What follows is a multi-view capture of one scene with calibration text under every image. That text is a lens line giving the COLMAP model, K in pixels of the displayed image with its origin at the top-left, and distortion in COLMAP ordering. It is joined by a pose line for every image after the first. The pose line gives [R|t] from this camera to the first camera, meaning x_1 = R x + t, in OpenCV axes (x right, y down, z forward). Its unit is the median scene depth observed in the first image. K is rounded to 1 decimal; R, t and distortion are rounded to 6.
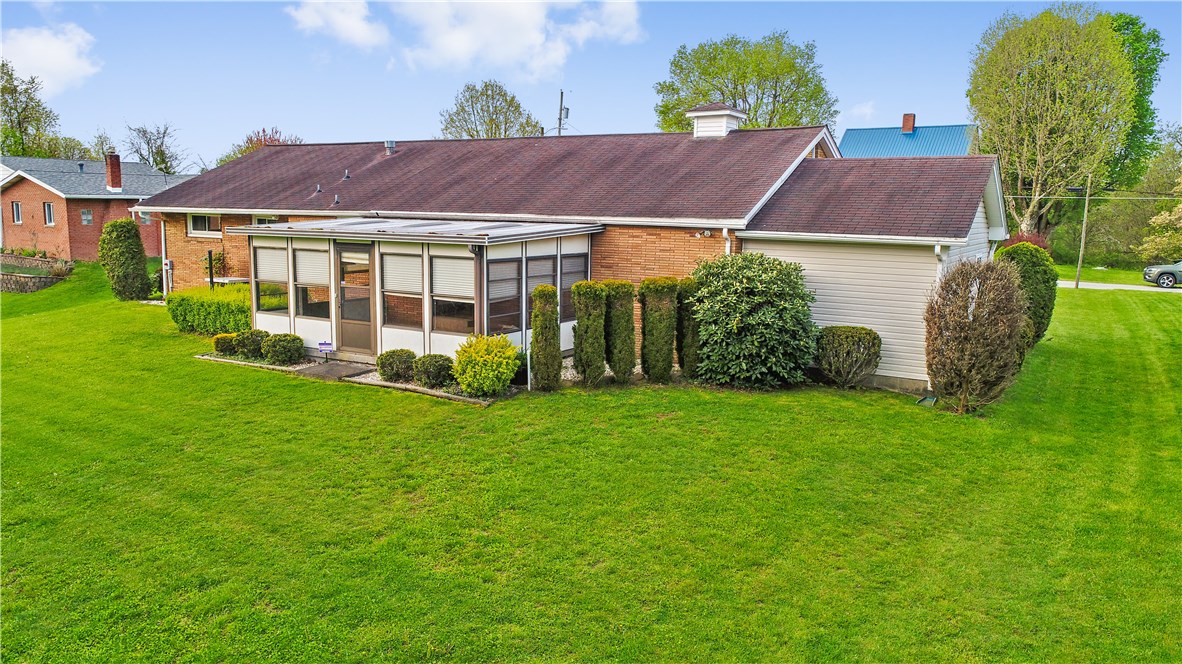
lens RADIAL K [[890.3, 0, 591.0], [0, 890.3, 332.0], [0, 0, 1]] dist [0.002038, 0.000894]
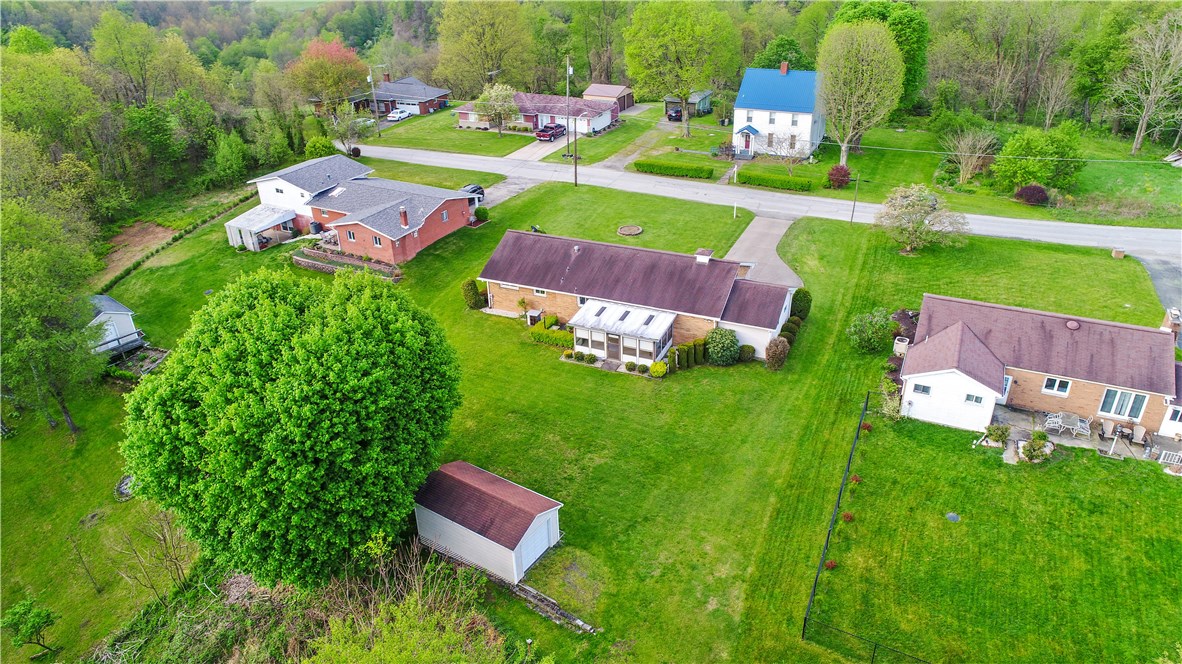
lens RADIAL K [[803.9, 0, 591.0], [0, 803.9, 332.0], [0, 0, 1]] dist [0.004953, 0.001441]
pose [[0.993439, -0.080878, 0.080858, -0.635992], [0.051414, 0.947384, 0.315942, -1.167057], [-0.102157, -0.309712, 0.945327, -2.129598]]
